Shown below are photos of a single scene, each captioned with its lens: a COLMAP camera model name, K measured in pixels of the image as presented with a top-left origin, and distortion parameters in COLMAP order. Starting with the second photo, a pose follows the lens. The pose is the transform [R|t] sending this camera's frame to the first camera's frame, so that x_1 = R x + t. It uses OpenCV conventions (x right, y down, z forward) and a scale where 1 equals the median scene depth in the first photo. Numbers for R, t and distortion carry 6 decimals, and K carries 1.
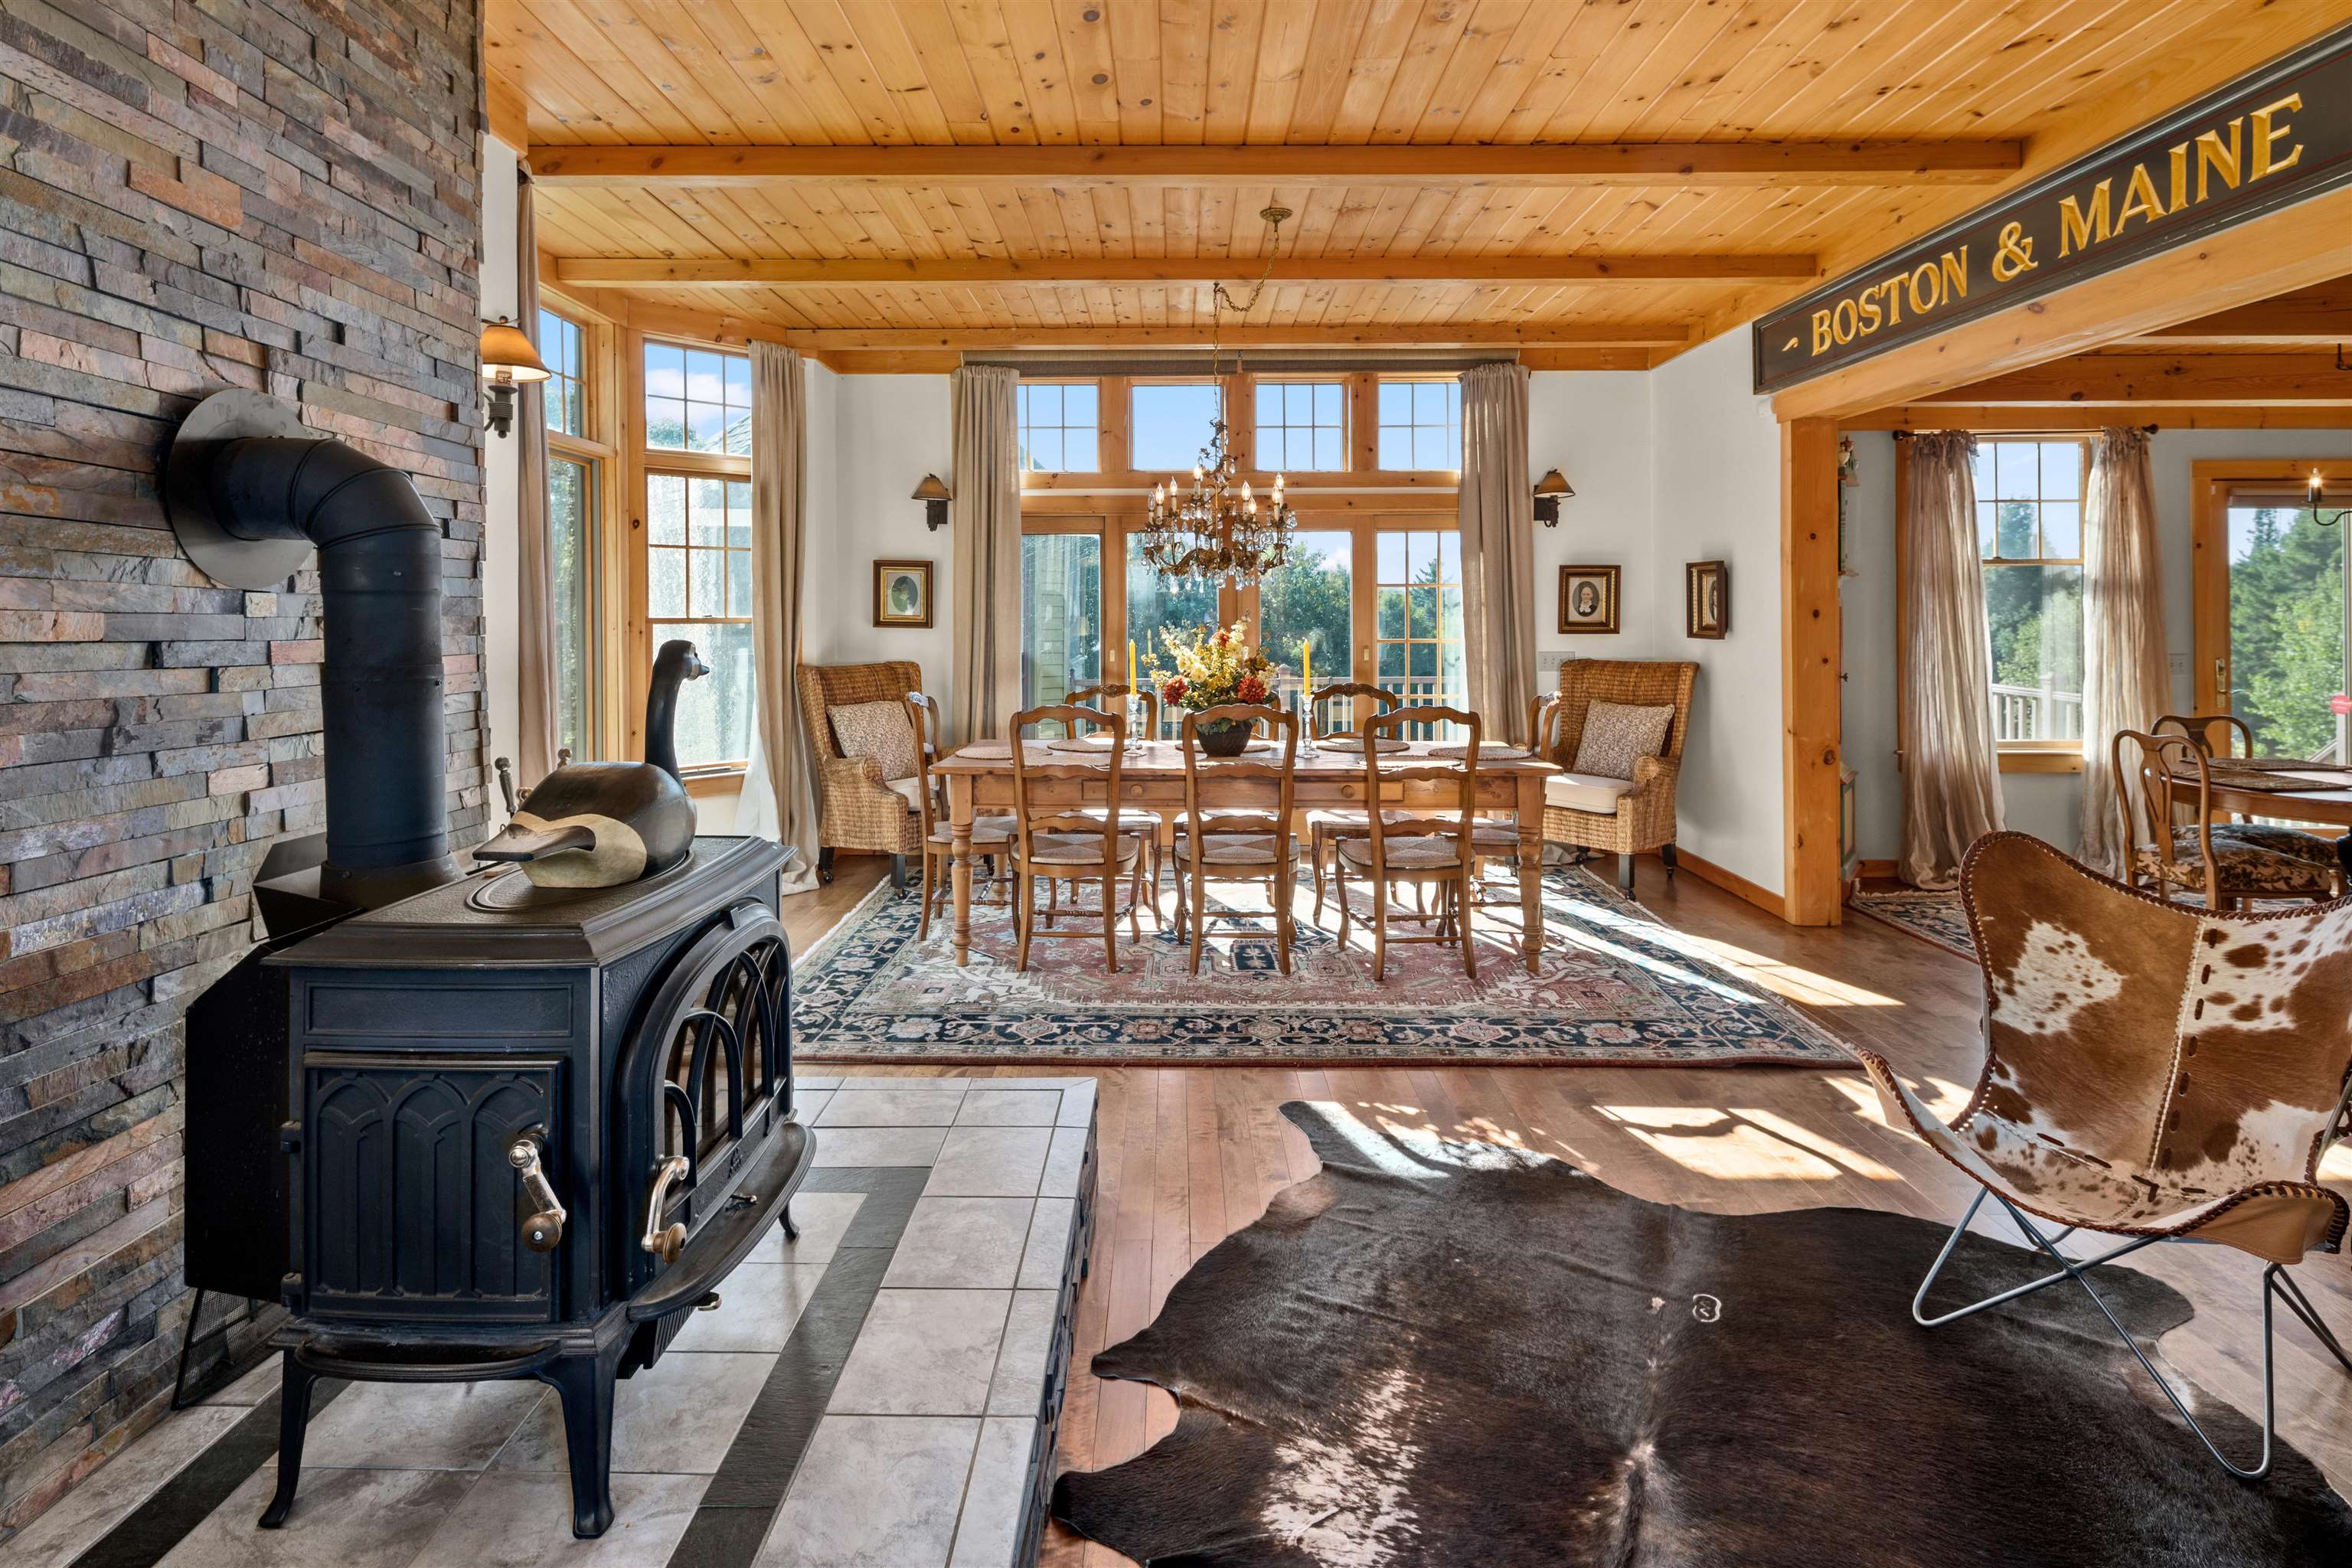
lens RADIAL K [[1158.8, 0, 1167.9], [0, 1158.8, 597.0], [0, 0, 1]] dist [-0.001486, 0.000034]
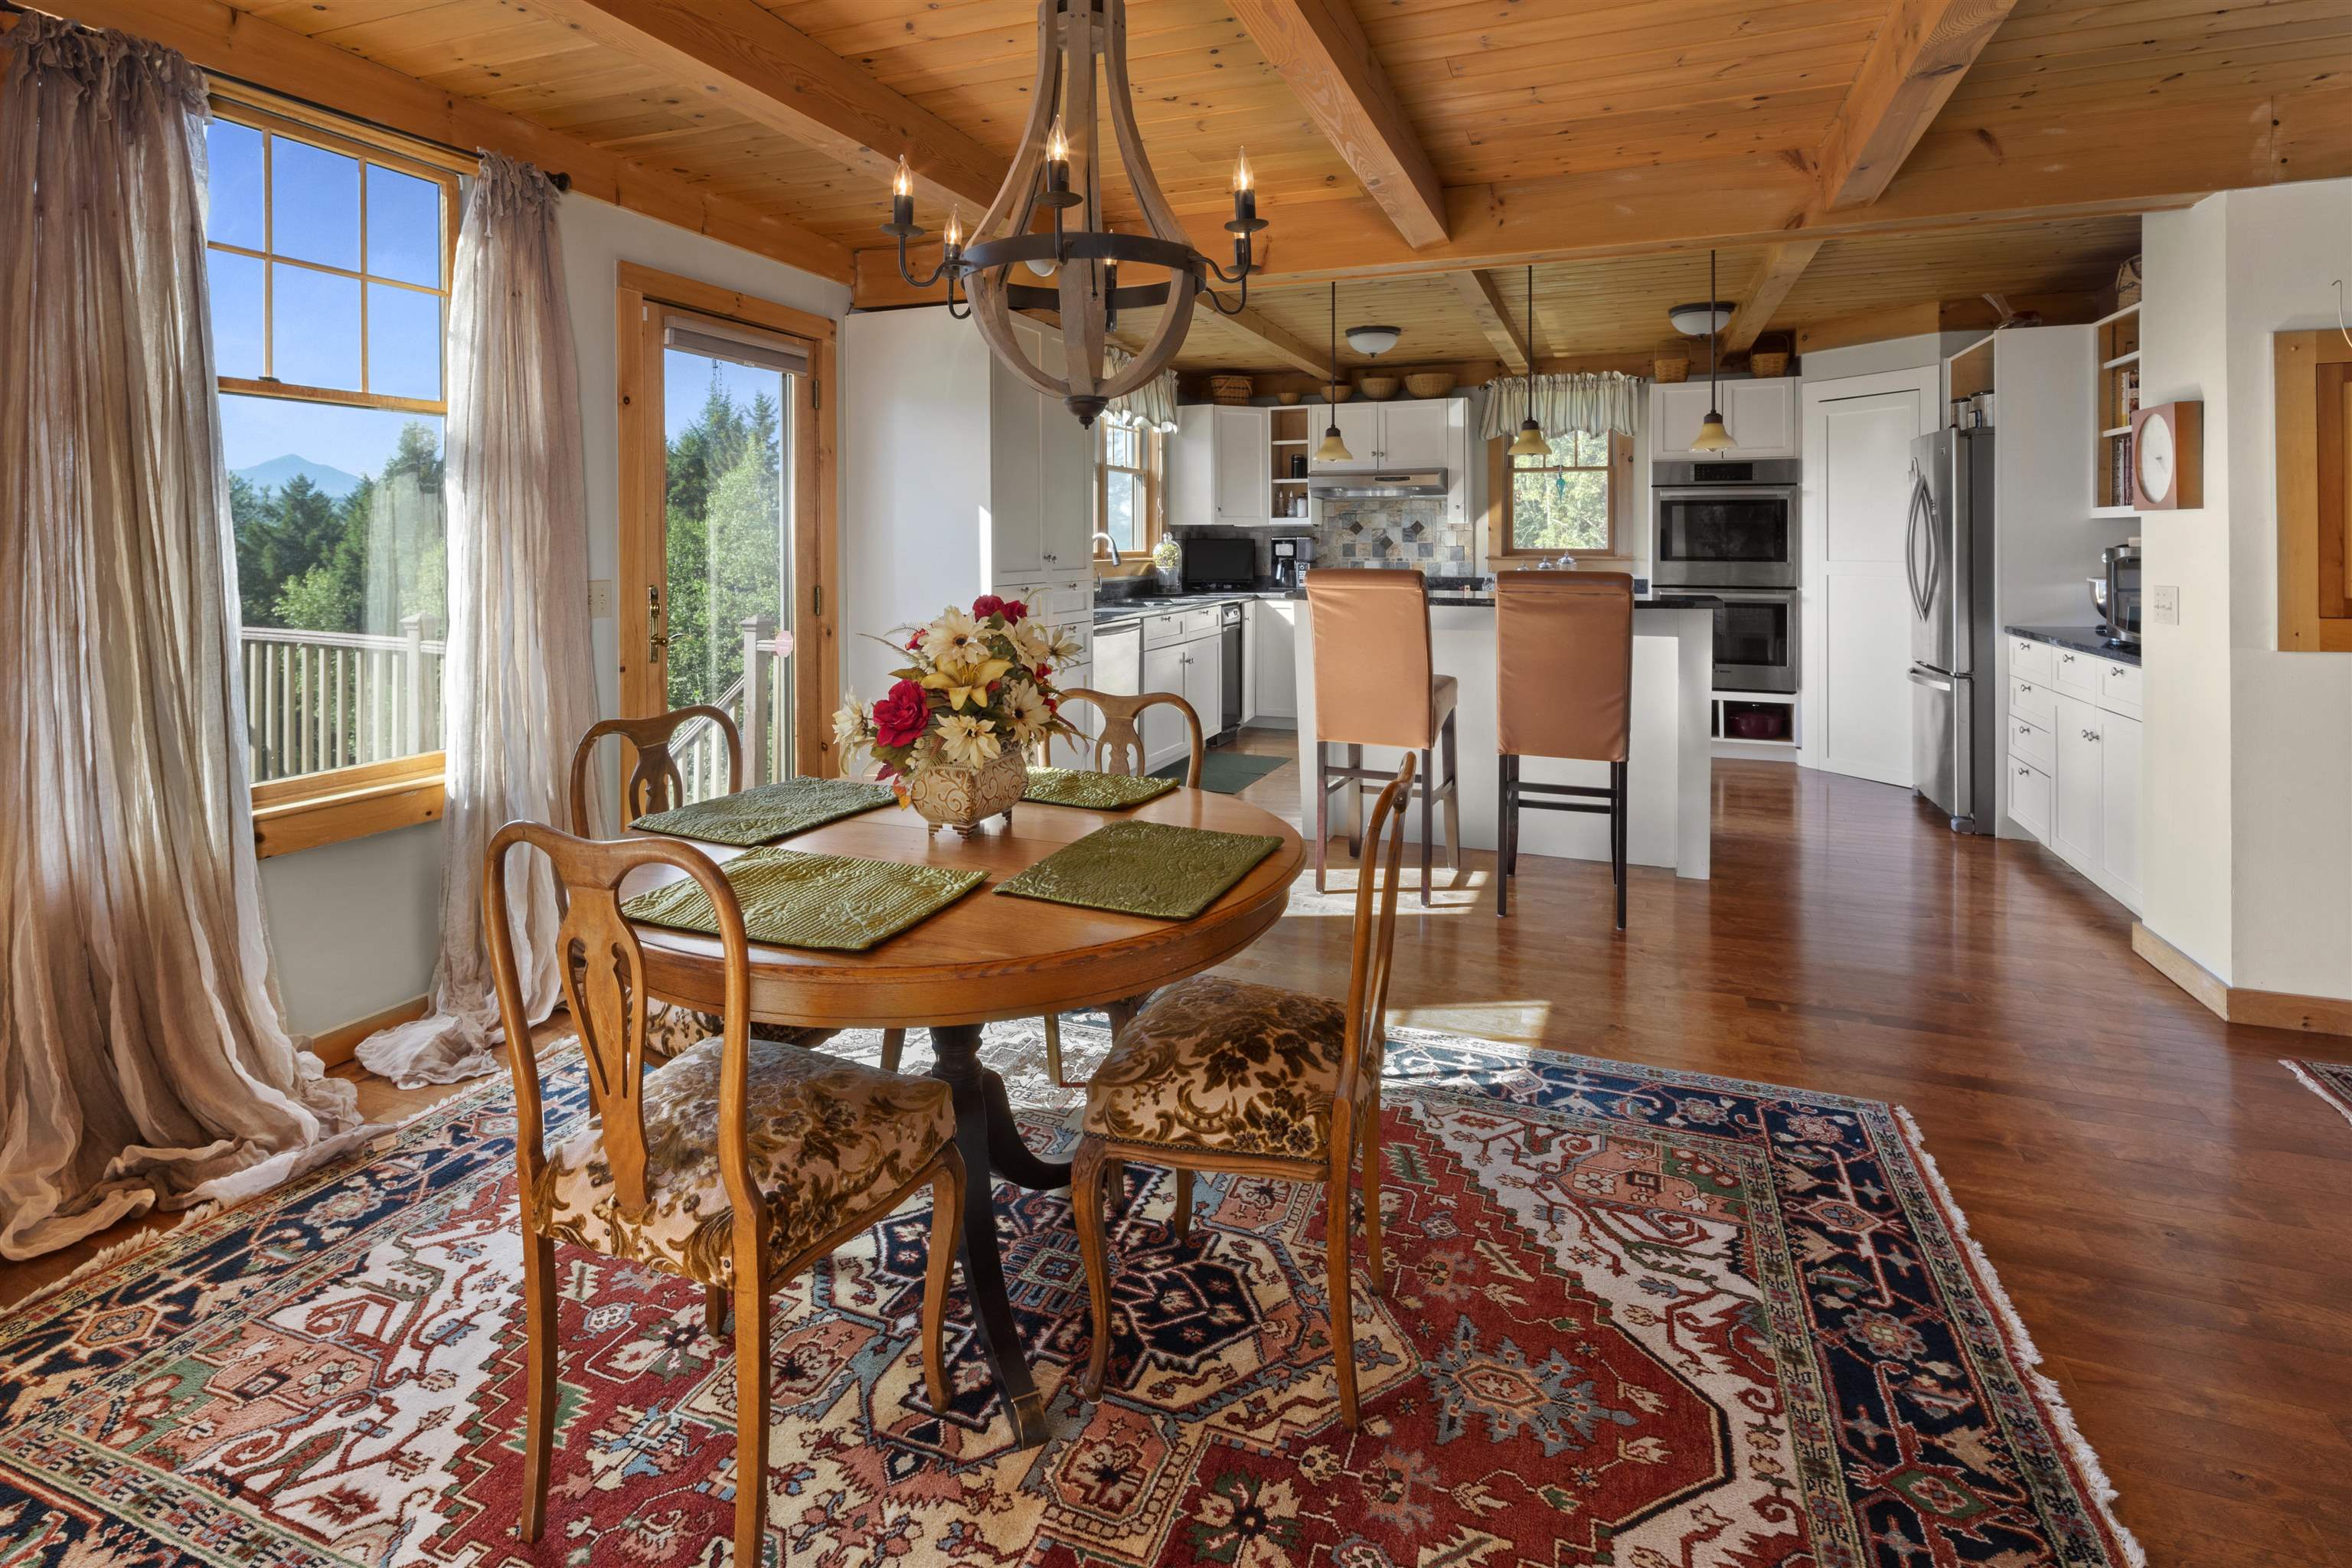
lens RADIAL K [[1148.5, 0, 1166.7], [0, 1148.5, 538.9], [0, 0, 1]] dist [-0.002443, -0.000849]
pose [[0.352020, 0.001553, 0.935991, 0.440209], [-0.007990, 0.999967, 0.001346, 0.024456], [-0.935958, -0.007953, 0.352021, 0.536718]]
